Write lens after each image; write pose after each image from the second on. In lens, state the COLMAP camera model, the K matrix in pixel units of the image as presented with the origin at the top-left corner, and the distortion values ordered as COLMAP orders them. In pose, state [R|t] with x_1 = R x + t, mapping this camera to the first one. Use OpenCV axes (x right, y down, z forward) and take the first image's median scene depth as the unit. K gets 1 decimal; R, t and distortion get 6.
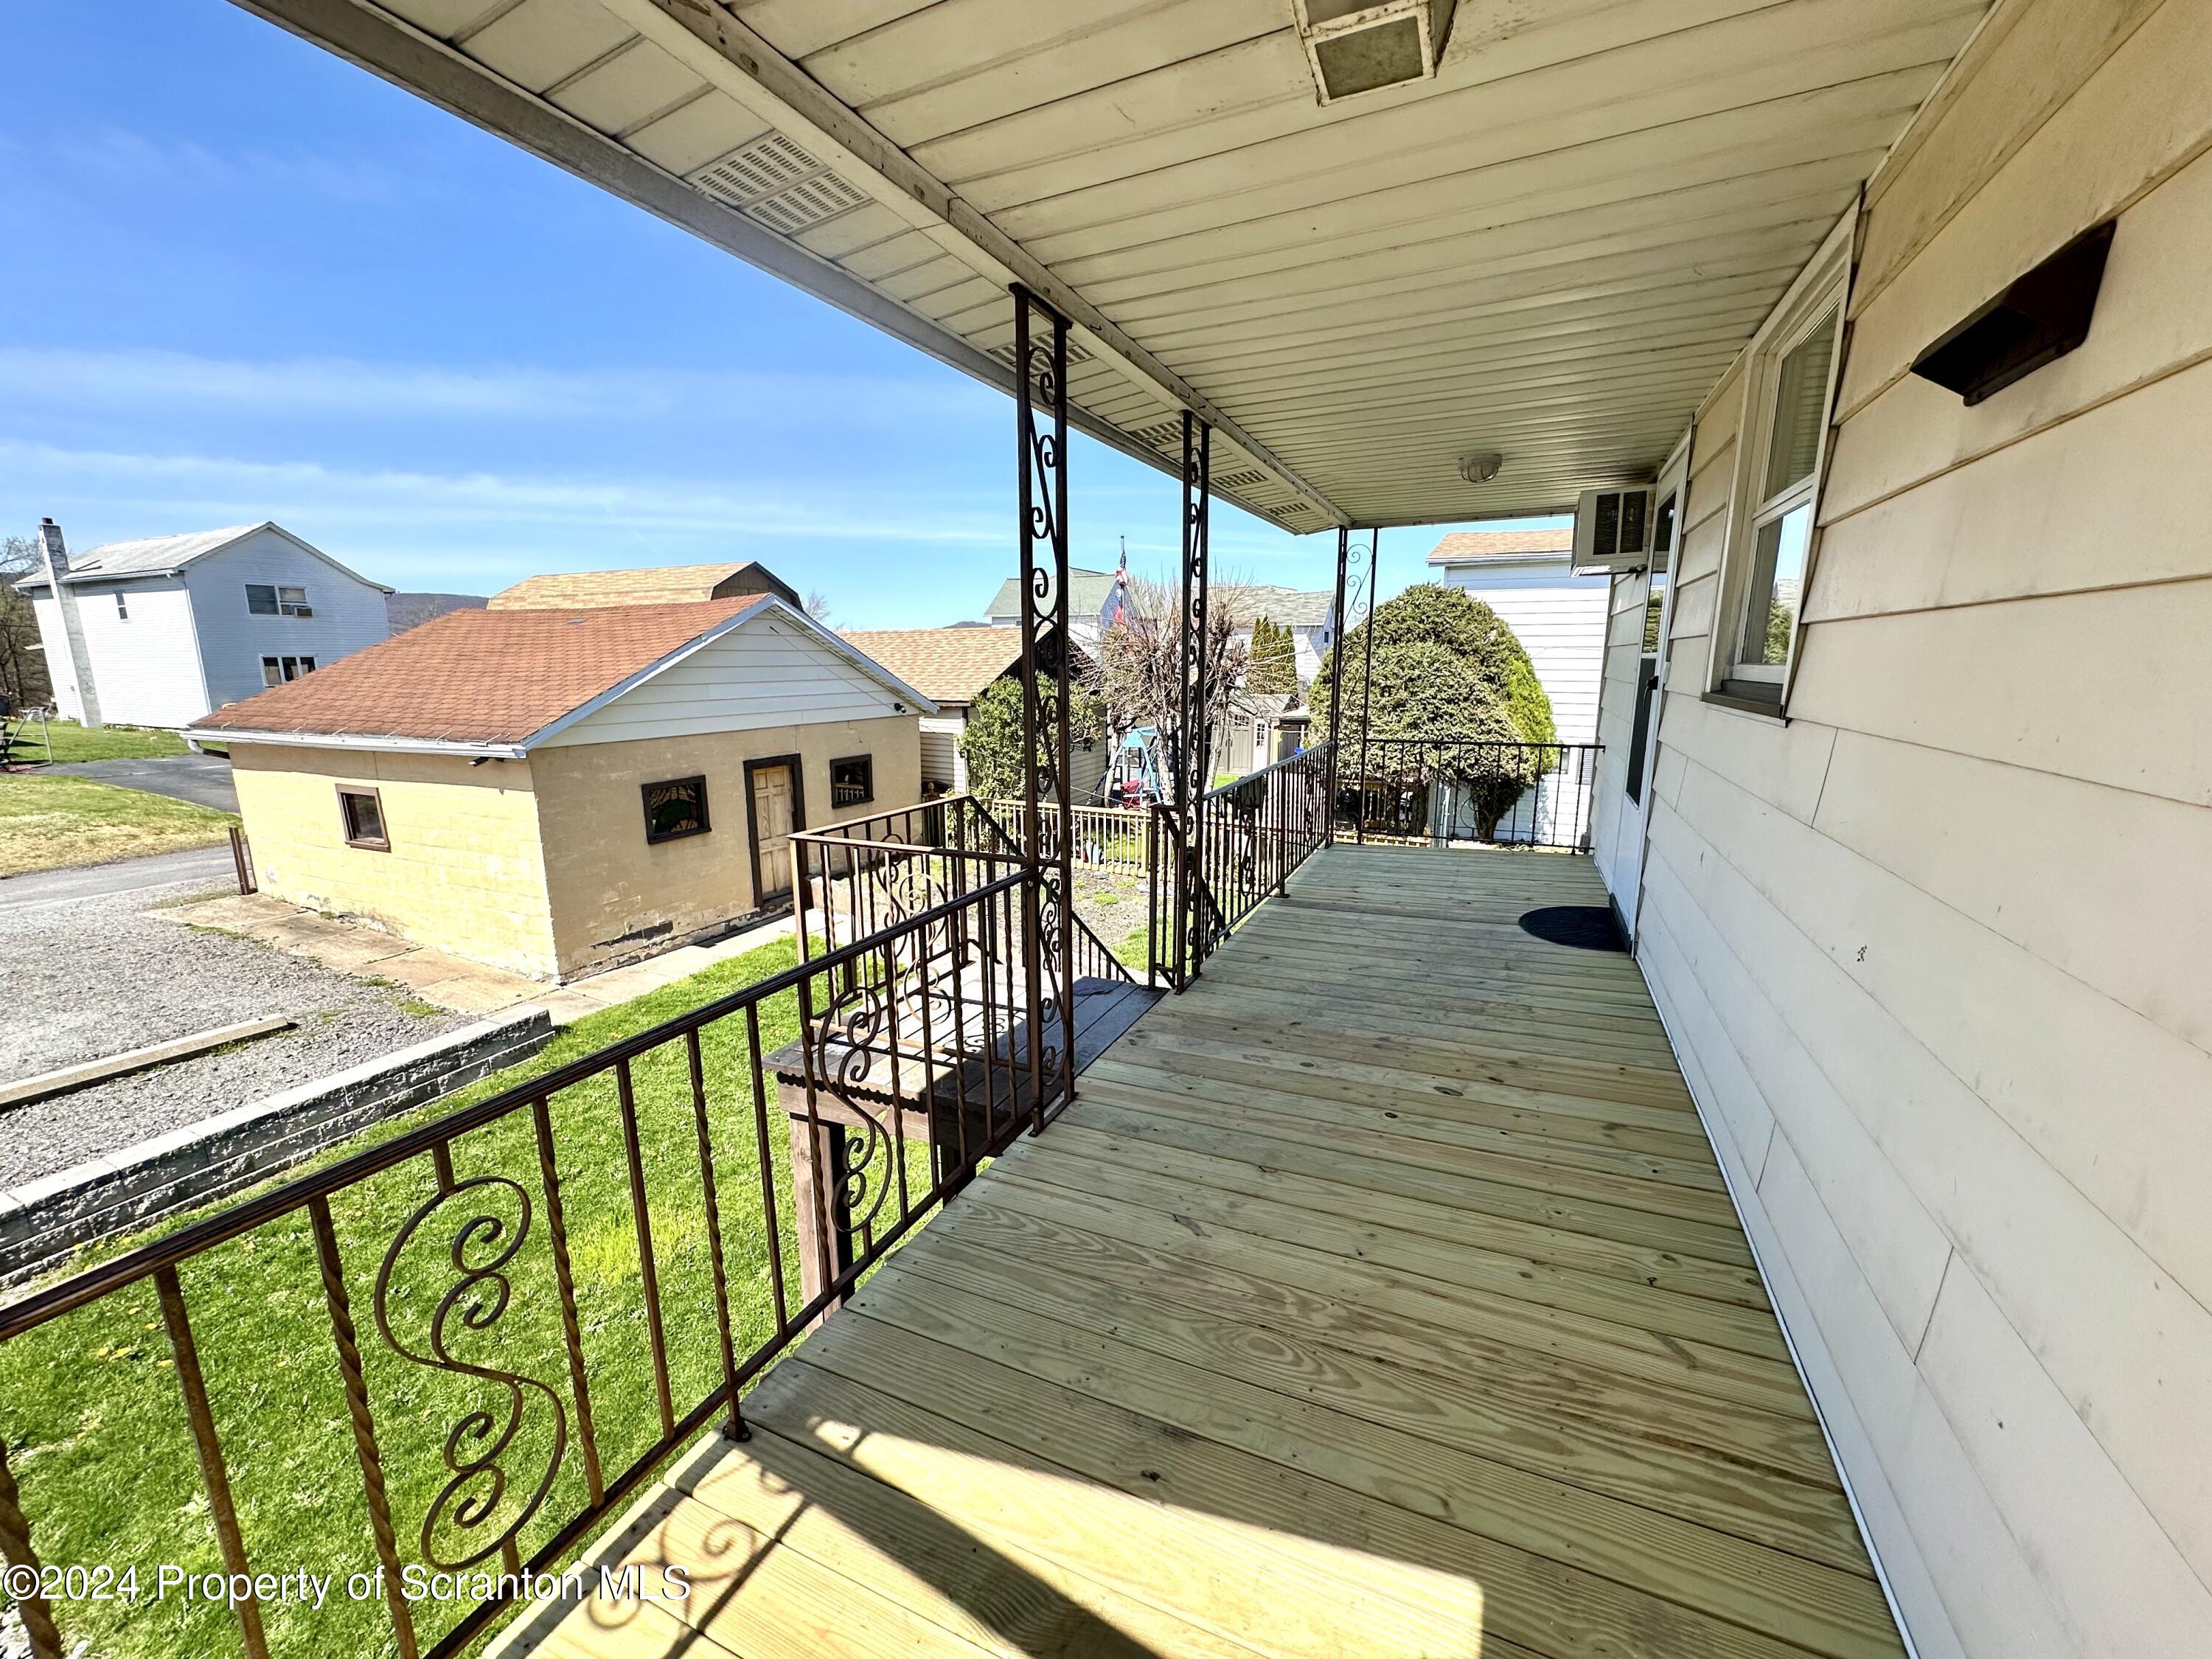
lens RADIAL K [[879.1, 0, 1109.4], [0, 879.1, 832.4], [0, 0, 1]] dist [-0.000756, -0.000107]
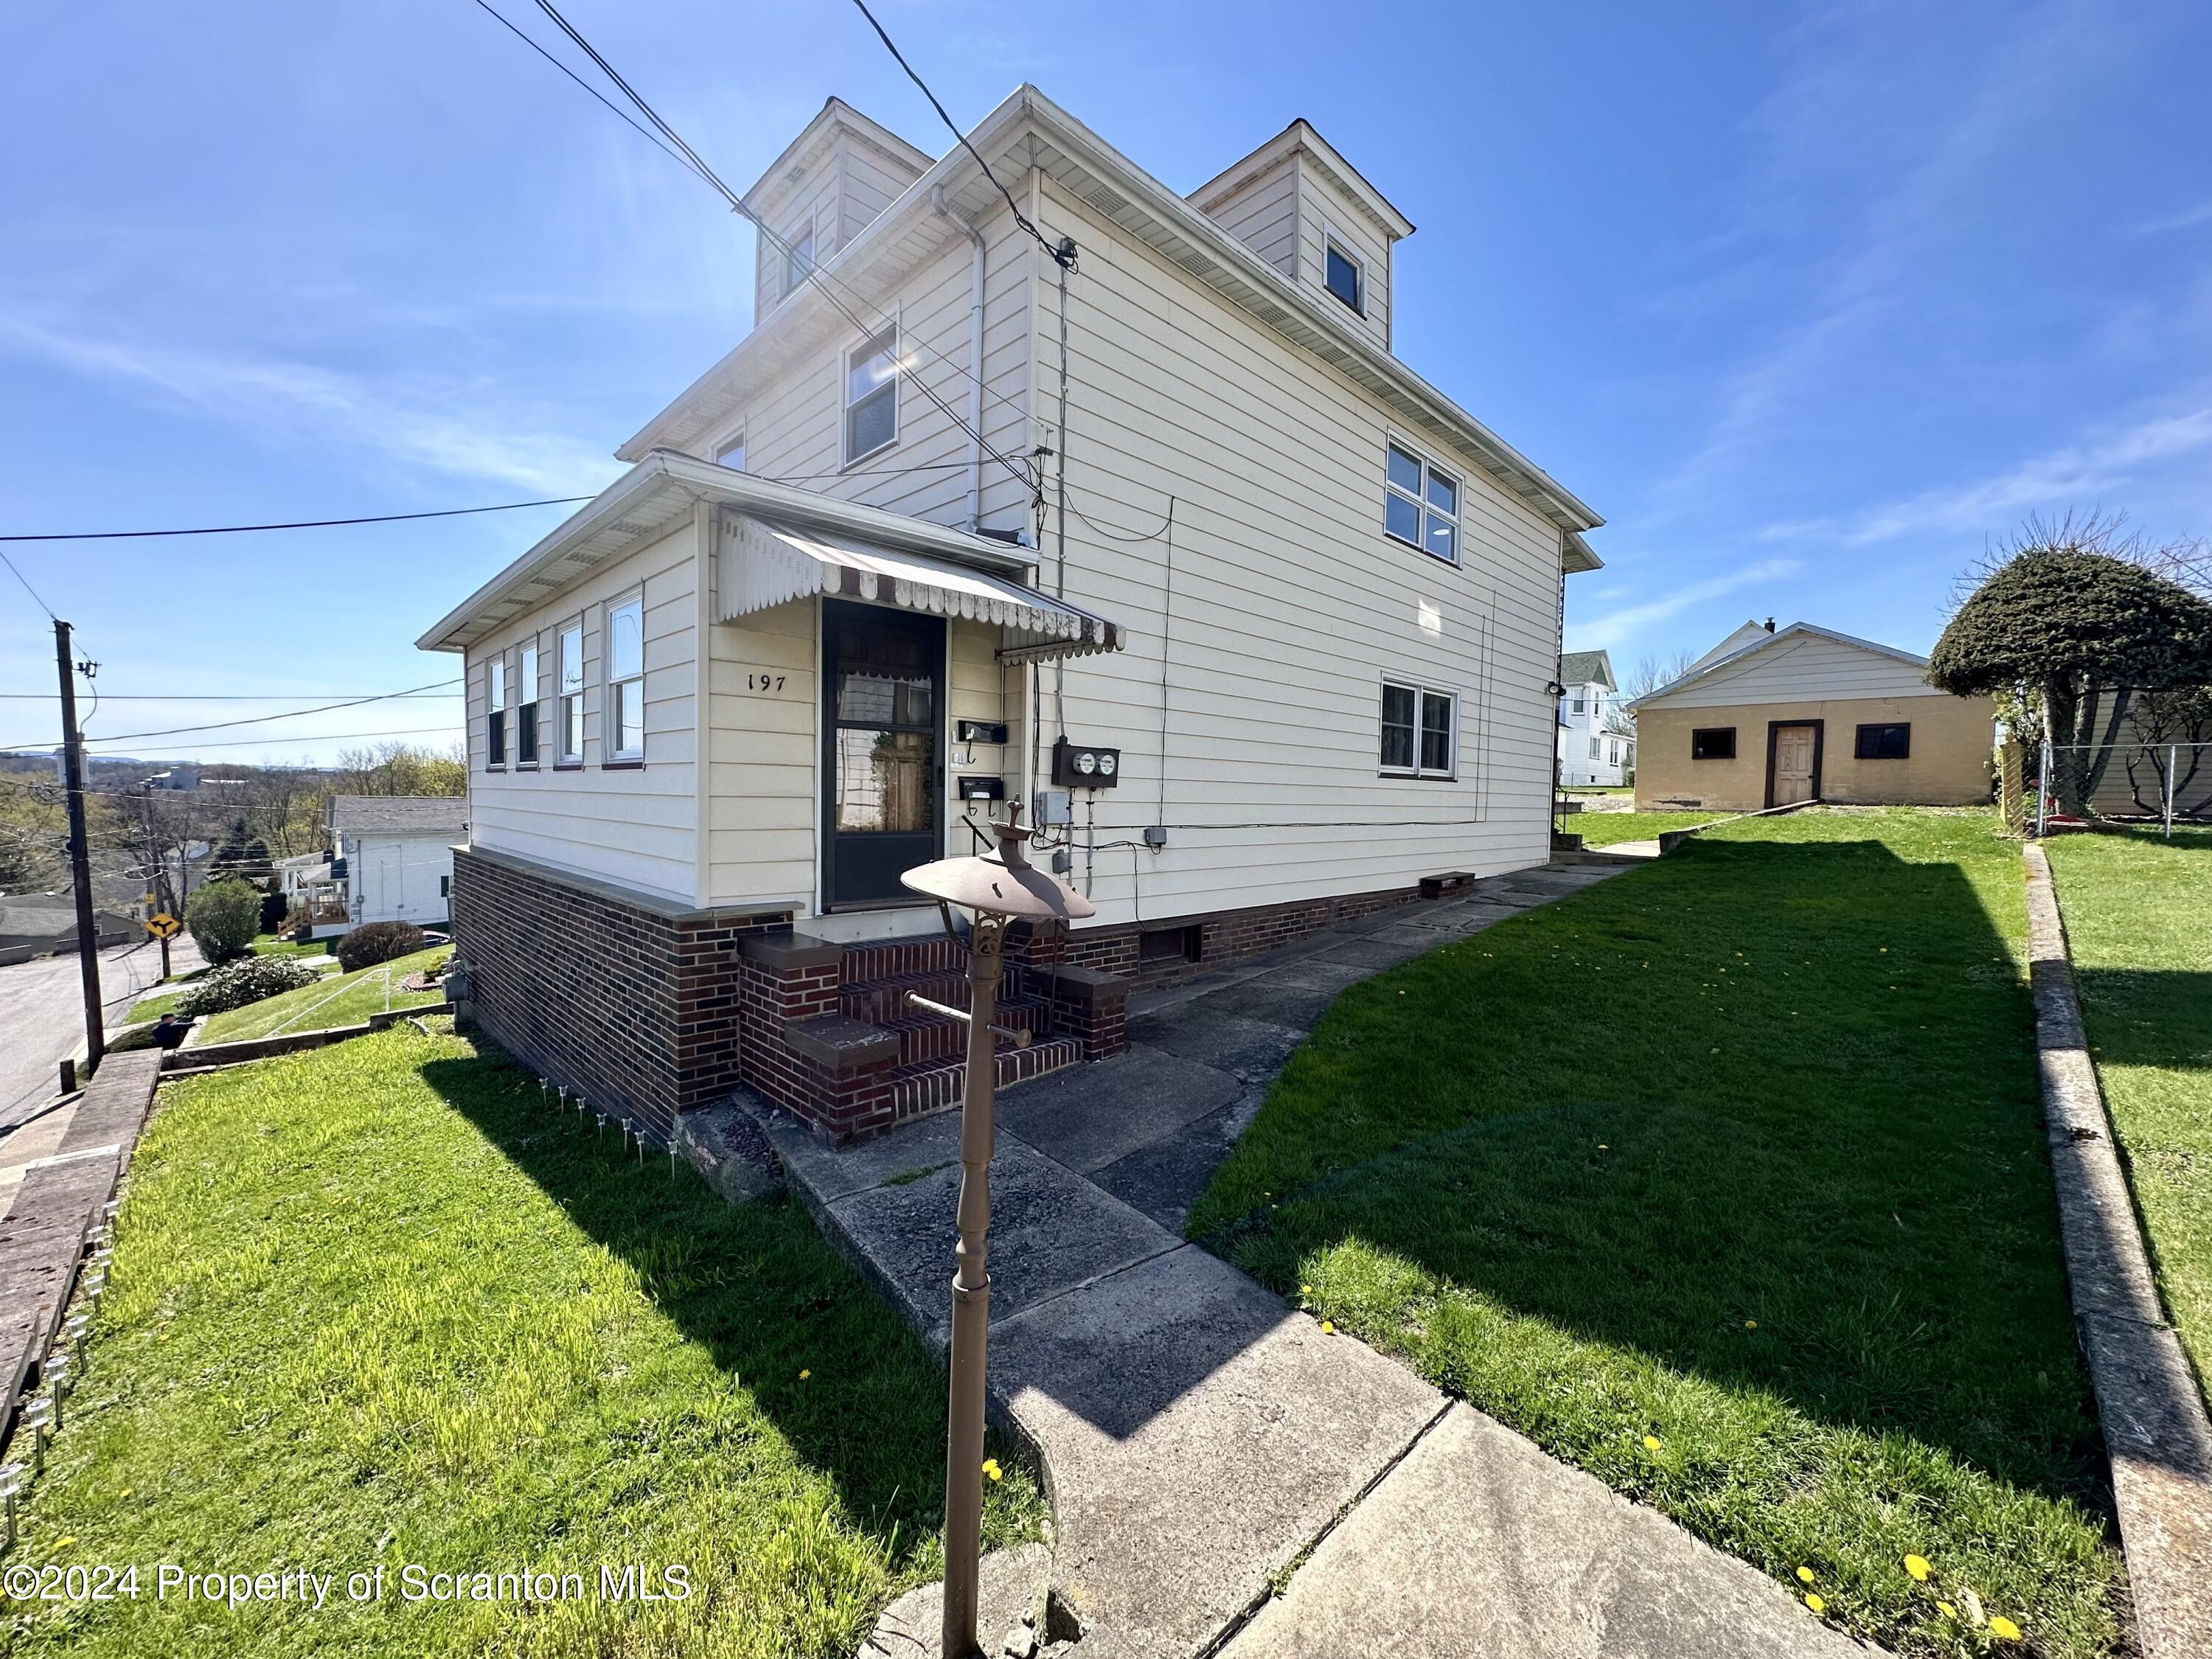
lens RADIAL K [[879.1, 0, 1108.4], [0, 879.1, 830.3], [0, 0, 1]] dist [-0.000756, -0.000107]
pose [[-0.362882, 0.040067, -0.930973, 1.772572], [-0.201777, 0.971993, 0.120483, 0.191058], [0.909727, 0.231570, -0.344634, 0.481170]]
